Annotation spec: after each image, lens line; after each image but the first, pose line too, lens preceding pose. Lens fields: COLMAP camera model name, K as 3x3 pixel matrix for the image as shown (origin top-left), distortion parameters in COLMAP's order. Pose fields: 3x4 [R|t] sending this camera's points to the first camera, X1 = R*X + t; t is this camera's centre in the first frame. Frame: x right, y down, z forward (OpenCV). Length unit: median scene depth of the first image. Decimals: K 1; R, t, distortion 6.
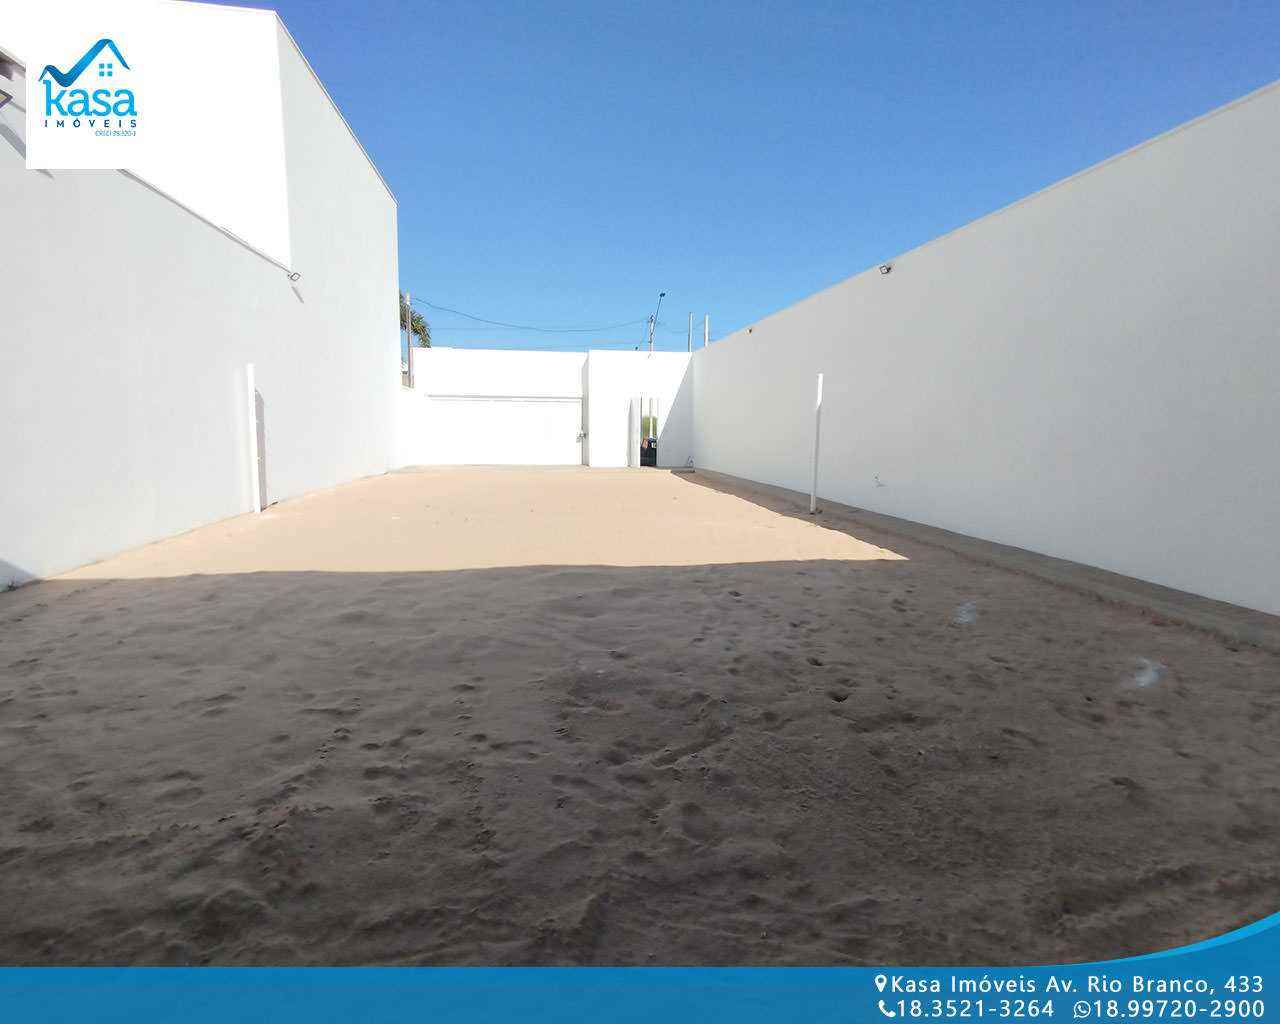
lens RADIAL K [[629.3, 0, 649.6], [0, 629.3, 507.1], [0, 0, 1]] dist [-0.015674, 0.007527]
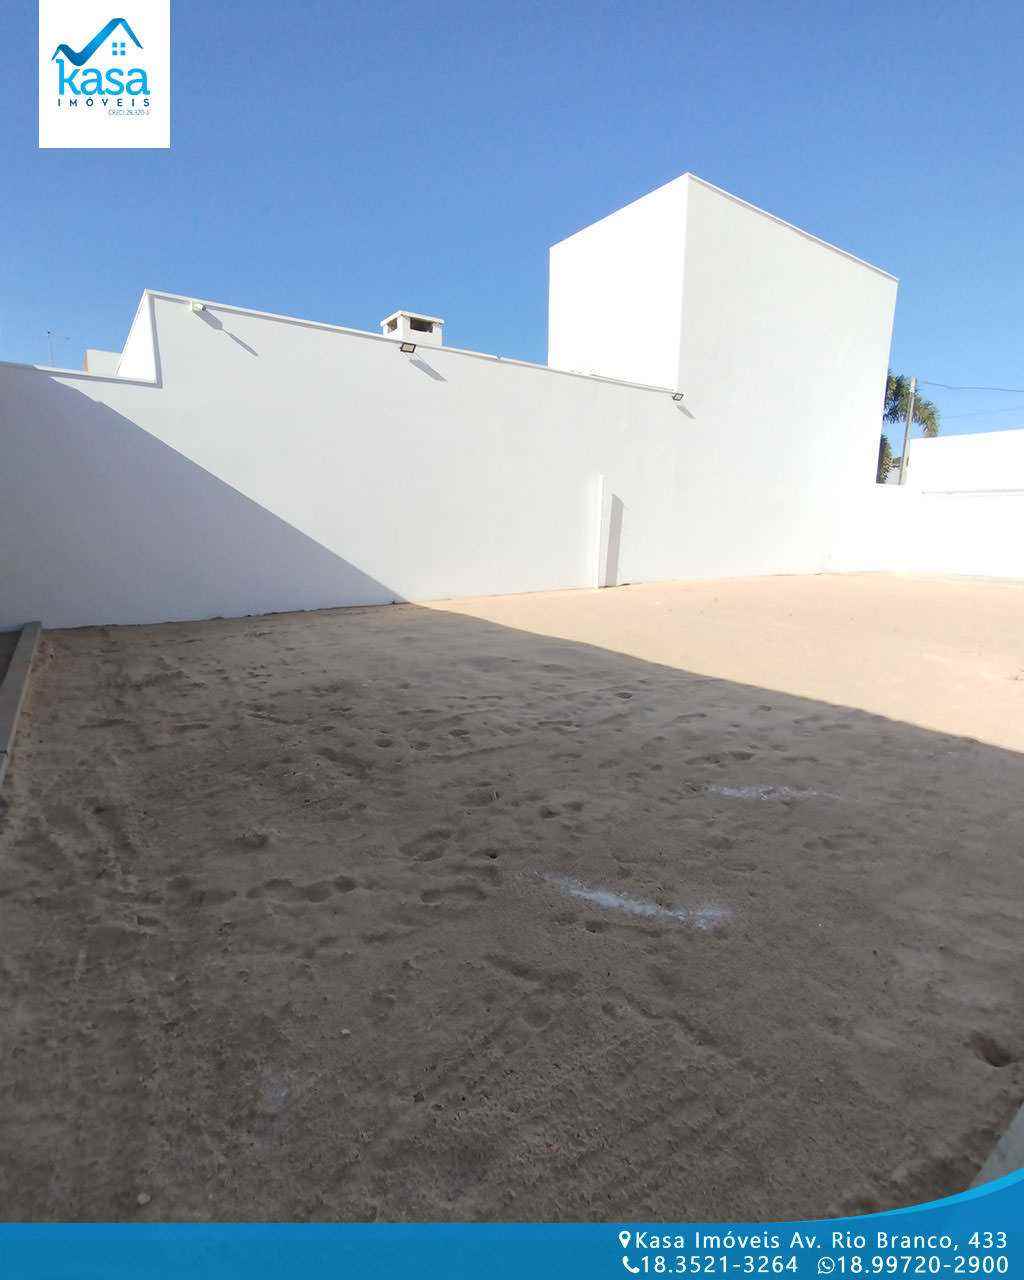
lens RADIAL K [[629.3, 0, 513.3], [0, 629.3, 640.7], [0, 0, 1]] dist [-0.015674, 0.007527]
pose [[0.451247, 0.162566, -0.877467, 1.312081], [-0.121505, 0.985303, 0.120059, -0.052692], [0.884089, 0.052440, 0.464367, 0.619057]]
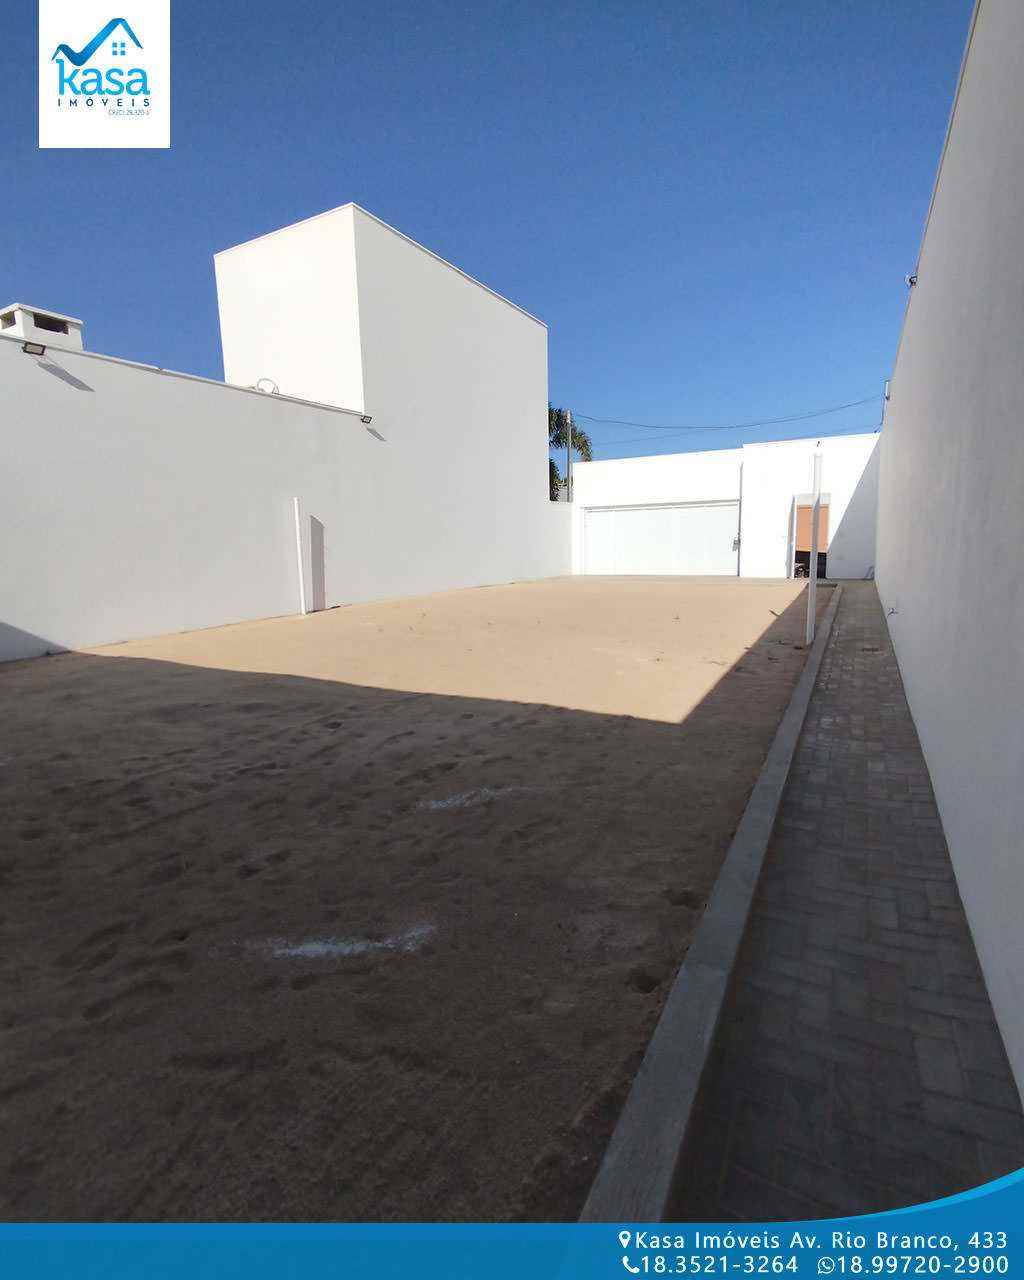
lens RADIAL K [[629.3, 0, 517.2], [0, 629.3, 639.7], [0, 0, 1]] dist [-0.015674, 0.007527]
pose [[0.795114, 0.067641, -0.602676, 1.343308], [-0.044013, 0.997576, 0.053895, -0.071702], [0.604861, -0.016327, 0.796164, 0.653196]]
